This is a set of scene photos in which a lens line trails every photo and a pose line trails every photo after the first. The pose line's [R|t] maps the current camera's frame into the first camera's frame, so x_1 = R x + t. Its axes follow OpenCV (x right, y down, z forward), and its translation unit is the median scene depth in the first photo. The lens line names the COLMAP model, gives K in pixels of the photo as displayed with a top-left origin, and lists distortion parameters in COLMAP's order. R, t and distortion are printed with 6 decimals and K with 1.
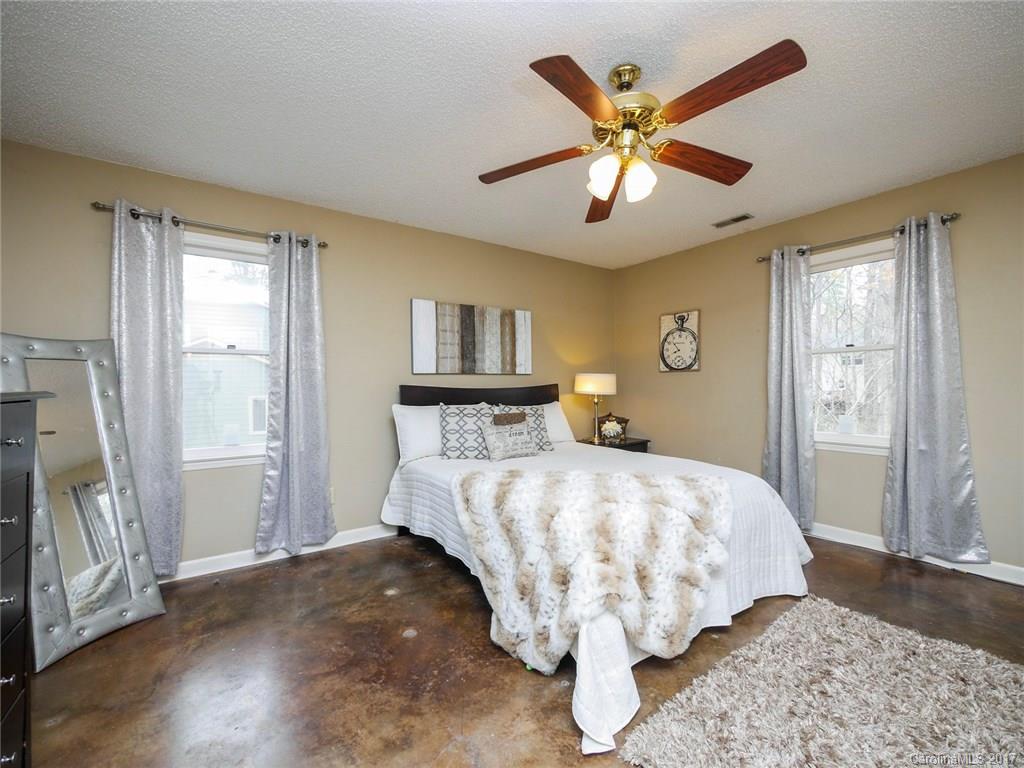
lens RADIAL K [[437.7, 0, 515.3], [0, 437.7, 383.3], [0, 0, 1]] dist [-0.004258, 0.000325]
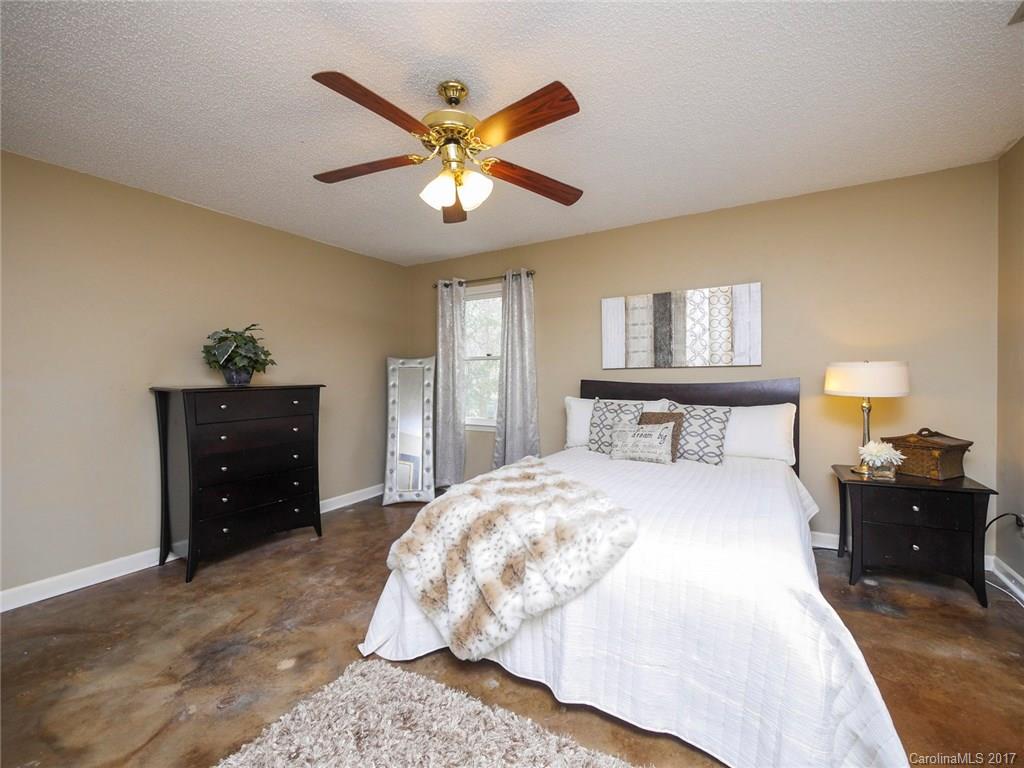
lens RADIAL K [[437.7, 0, 515.3], [0, 437.7, 383.3], [0, 0, 1]] dist [-0.004258, 0.000325]
pose [[0.393996, 0.010608, -0.919051, 0.660779], [-0.000409, 0.999935, 0.011367, 0.000669], [0.919112, -0.004102, 0.393975, 0.380079]]
